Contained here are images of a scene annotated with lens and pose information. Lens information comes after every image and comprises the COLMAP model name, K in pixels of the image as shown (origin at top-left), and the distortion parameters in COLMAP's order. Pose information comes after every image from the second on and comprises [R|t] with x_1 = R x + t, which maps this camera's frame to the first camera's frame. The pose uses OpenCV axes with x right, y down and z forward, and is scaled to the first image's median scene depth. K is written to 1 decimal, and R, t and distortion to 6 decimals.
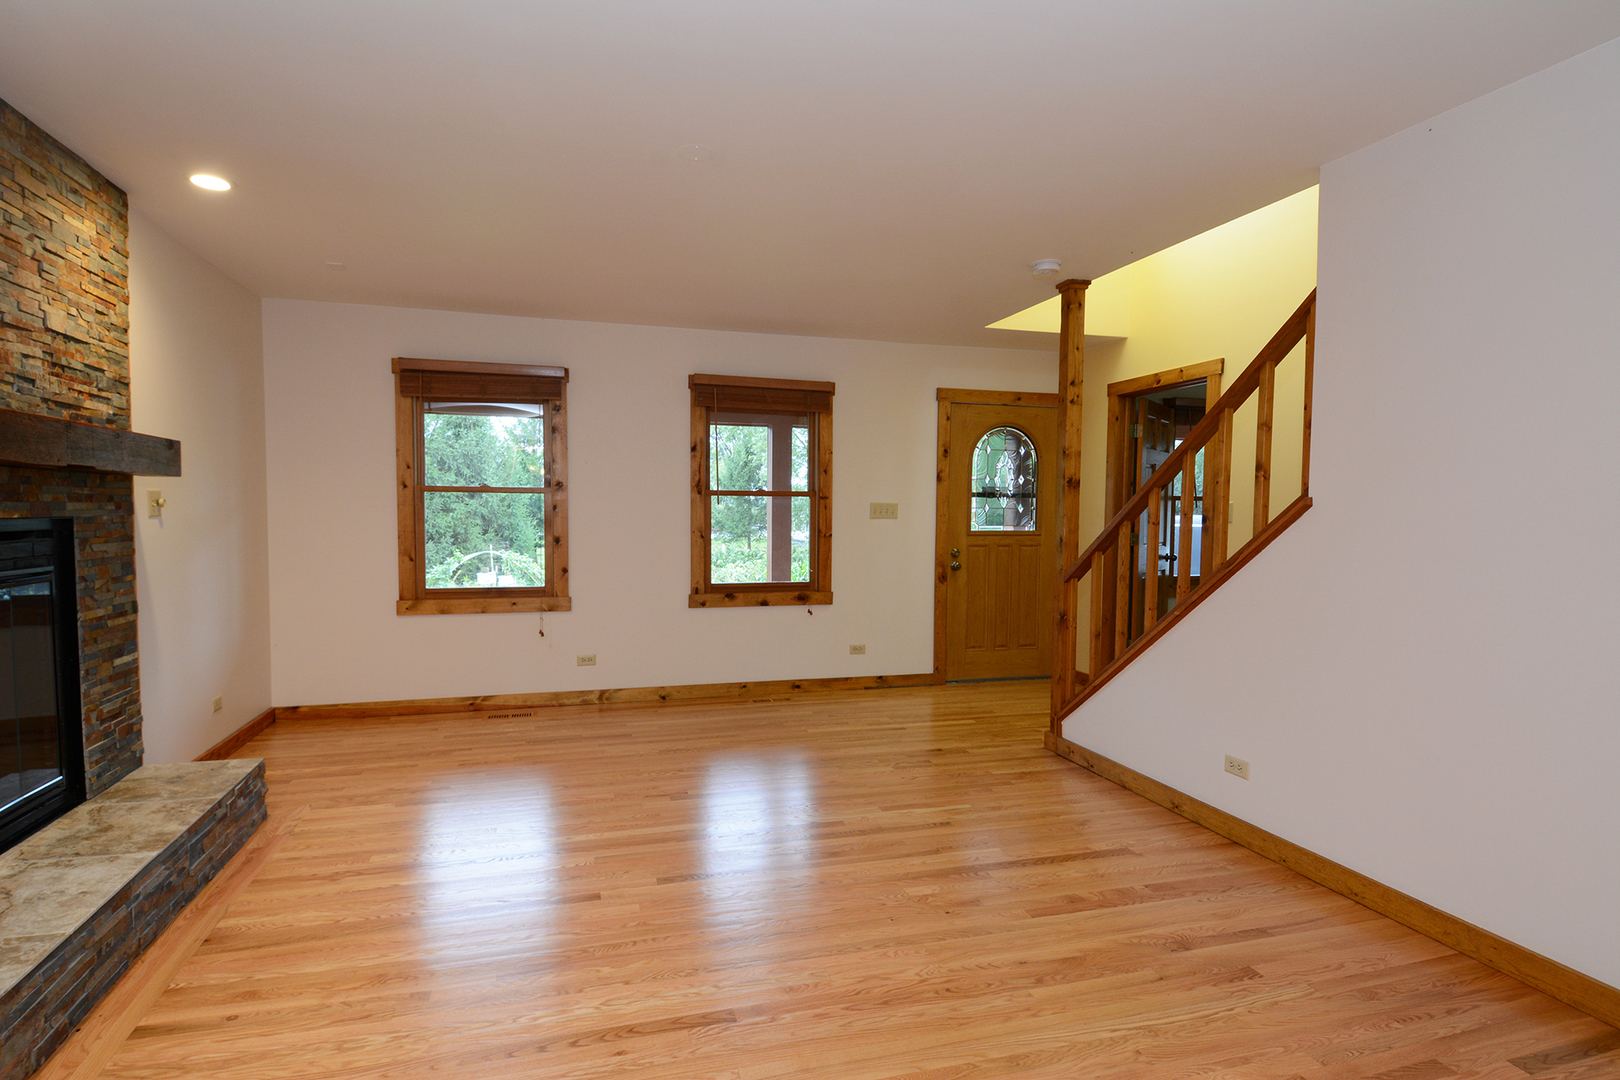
lens RADIAL K [[837.0, 0, 794.4], [0, 837.0, 557.0], [0, 0, 1]] dist [0.051010, -0.053335]
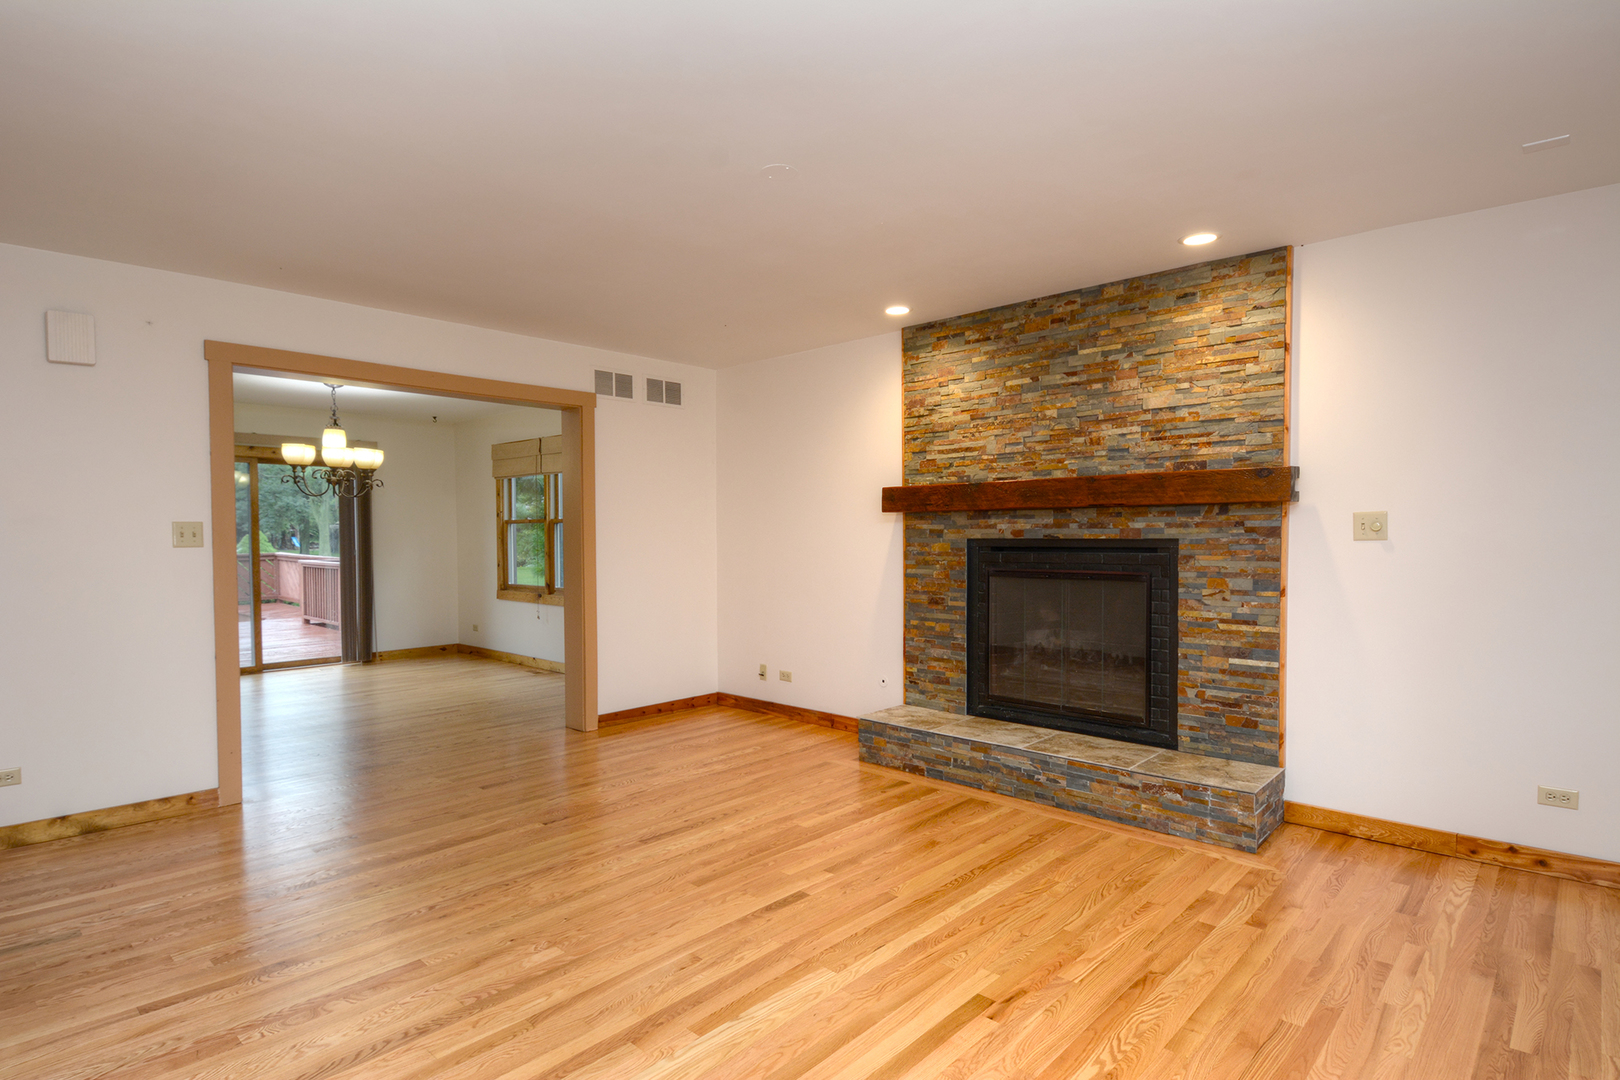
lens RADIAL K [[837.0, 0, 794.4], [0, 837.0, 557.0], [0, 0, 1]] dist [0.051010, -0.053335]
pose [[-0.857324, 0.014395, -0.514576, 0.333722], [-0.027190, 0.996947, 0.073190, -0.089799], [0.514059, 0.076739, -0.854315, 1.644380]]
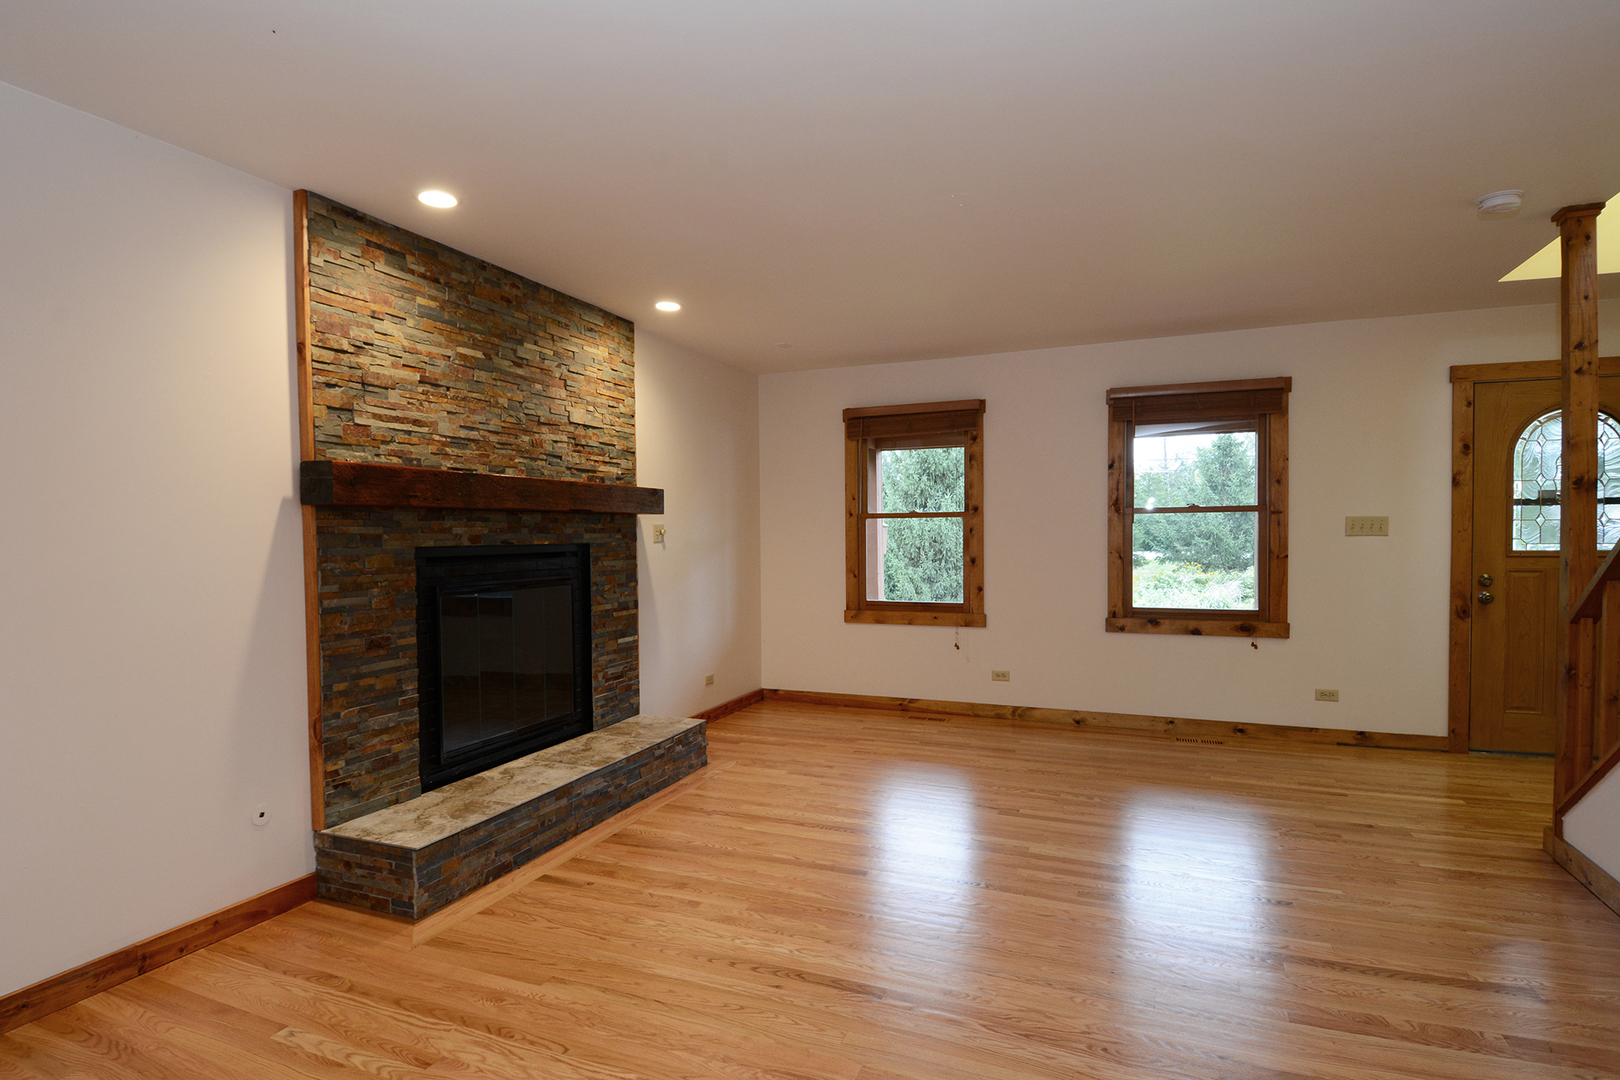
lens RADIAL K [[837.0, 0, 794.4], [0, 837.0, 557.0], [0, 0, 1]] dist [0.051010, -0.053335]
pose [[0.782343, 0.003097, -0.622841, 0.341403], [-0.018351, 0.999668, -0.018078, -0.001343], [0.622578, 0.025573, 0.782140, 0.037537]]
